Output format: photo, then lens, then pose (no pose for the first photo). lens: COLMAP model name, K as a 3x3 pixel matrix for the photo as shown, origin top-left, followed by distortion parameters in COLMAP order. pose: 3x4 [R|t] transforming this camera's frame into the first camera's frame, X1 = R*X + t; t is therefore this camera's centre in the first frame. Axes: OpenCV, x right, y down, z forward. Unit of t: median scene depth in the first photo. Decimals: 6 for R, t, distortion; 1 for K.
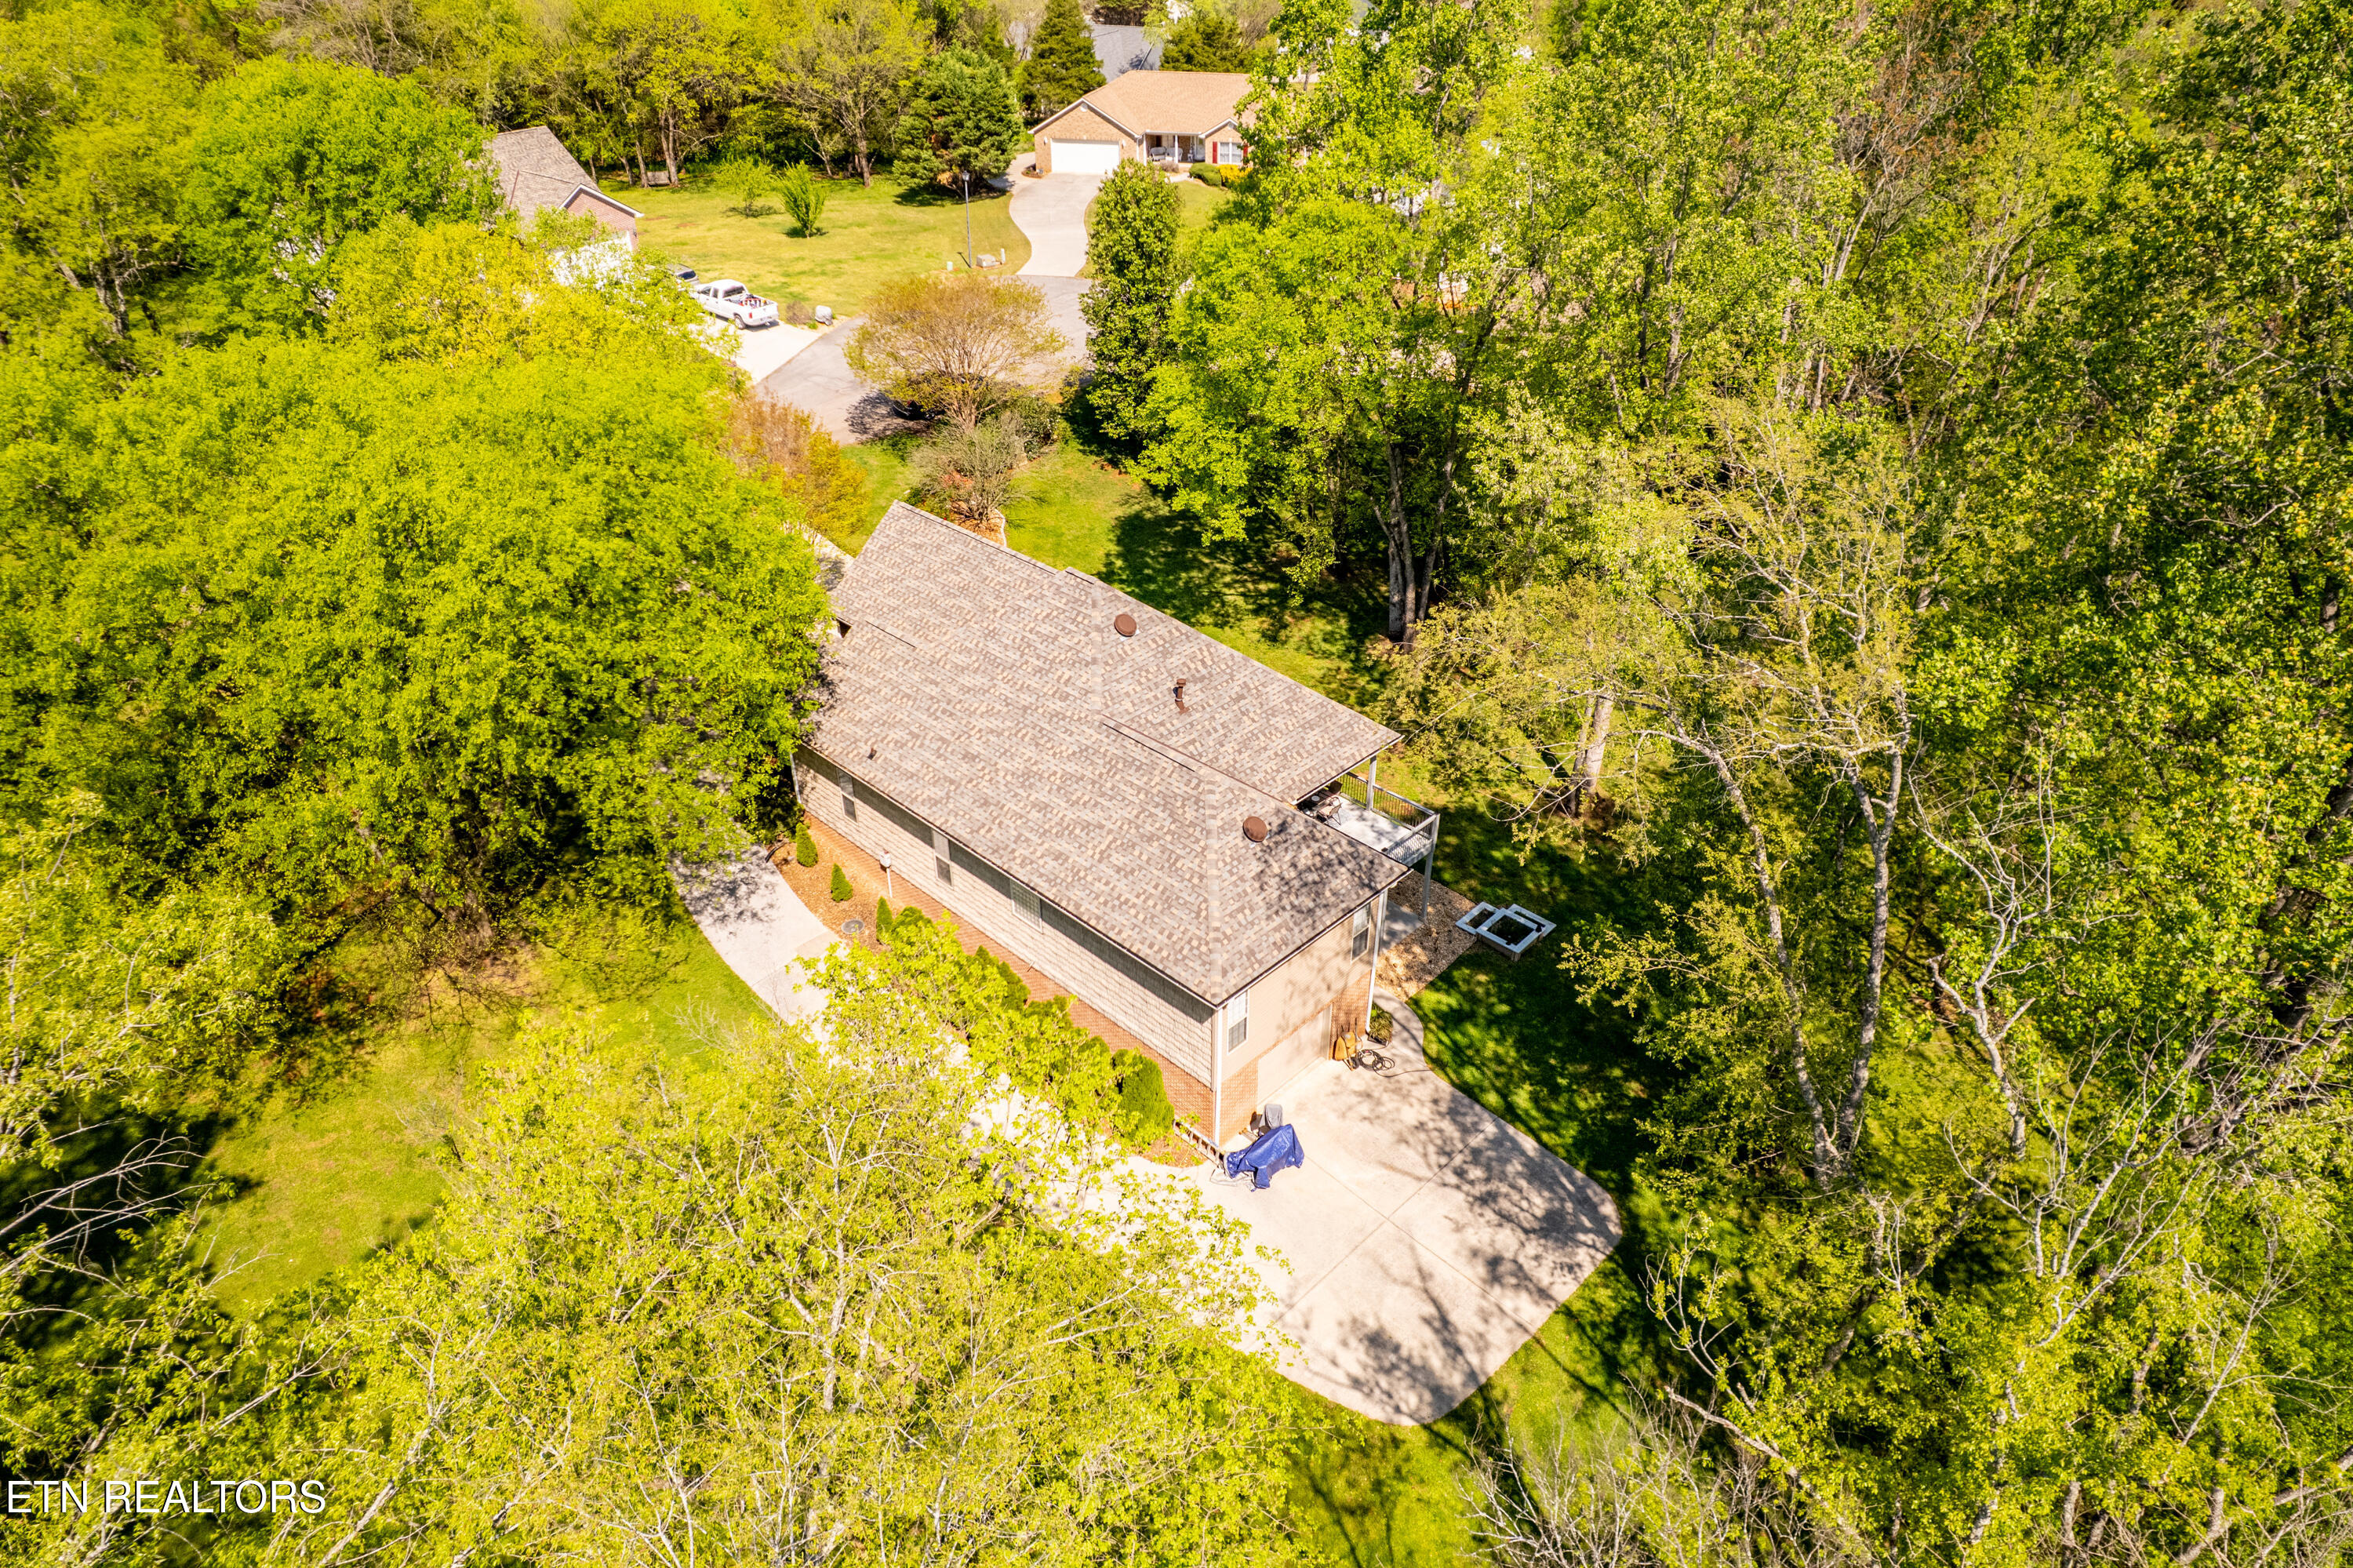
lens RADIAL K [[1552.9, 0, 1176.5], [0, 1552.9, 784.0], [0, 0, 1]] dist [-0.054773, -0.000773]
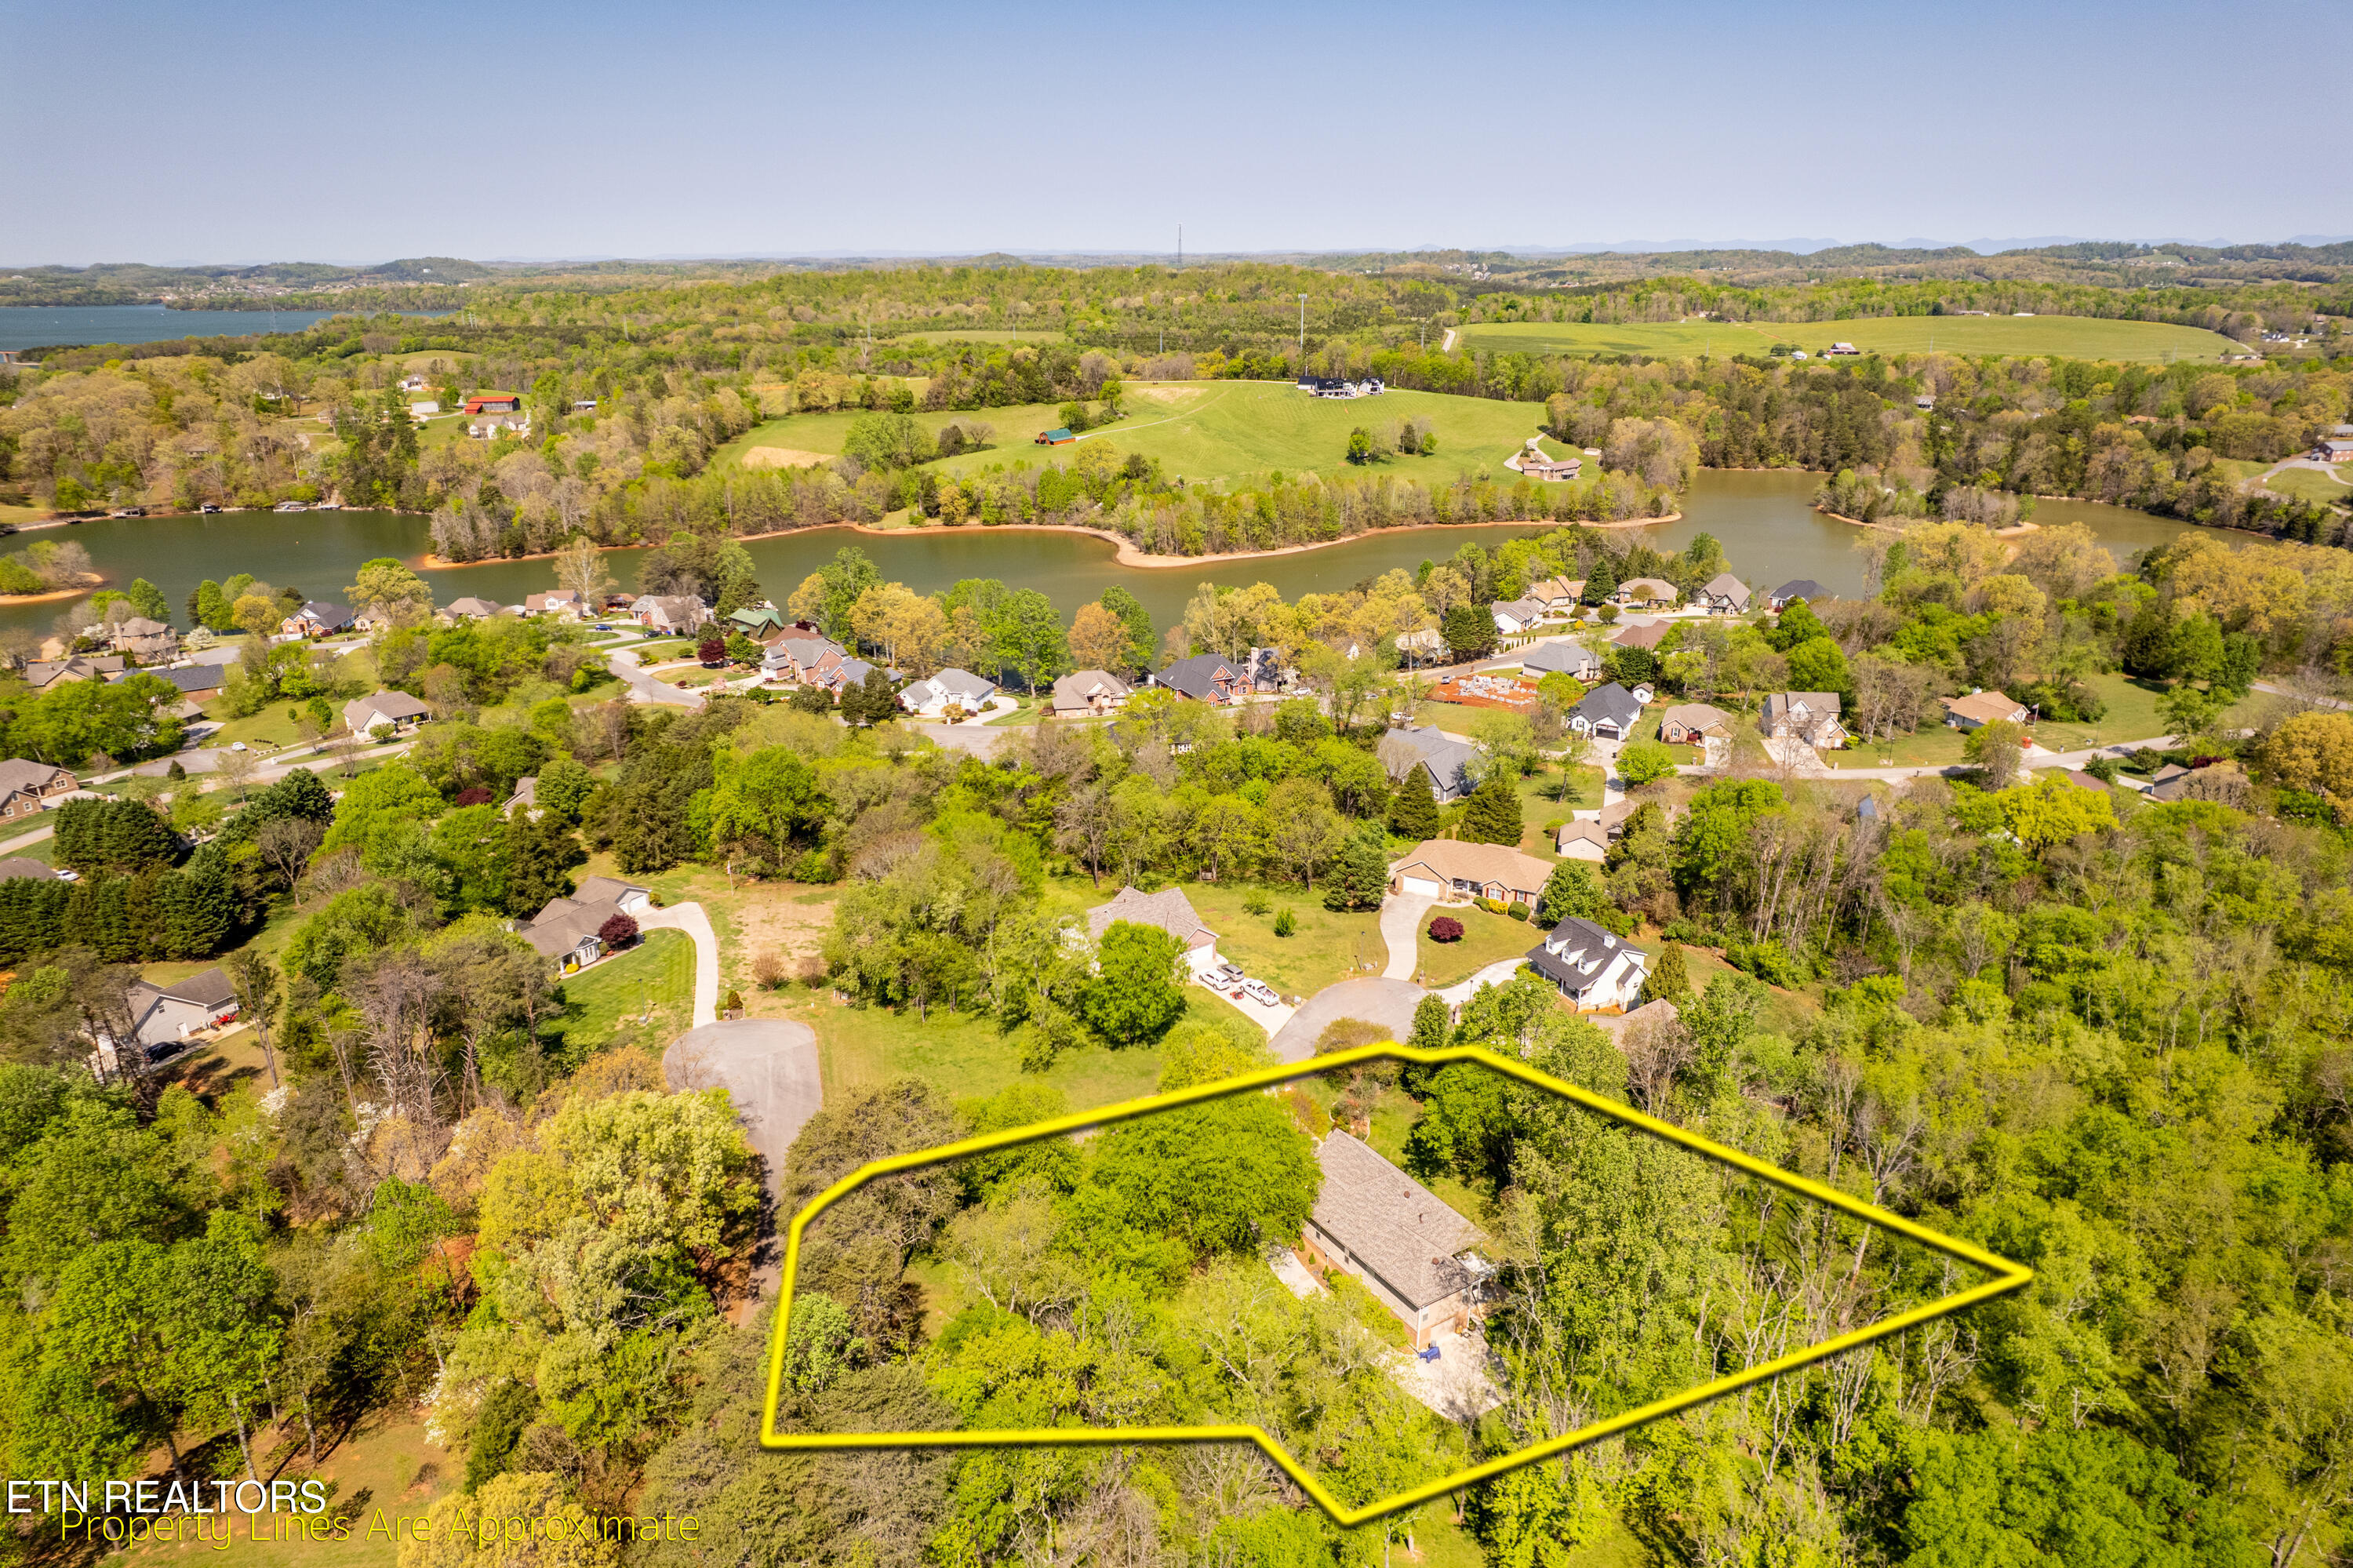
lens RADIAL K [[1552.9, 0, 1176.5], [0, 1552.9, 784.0], [0, 0, 1]] dist [-0.054773, -0.000773]
pose [[0.973876, 0.083492, -0.211172, 0.109841], [-0.129043, 0.968686, -0.212121, -0.180402], [0.186849, 0.233830, 0.954155, -2.435579]]
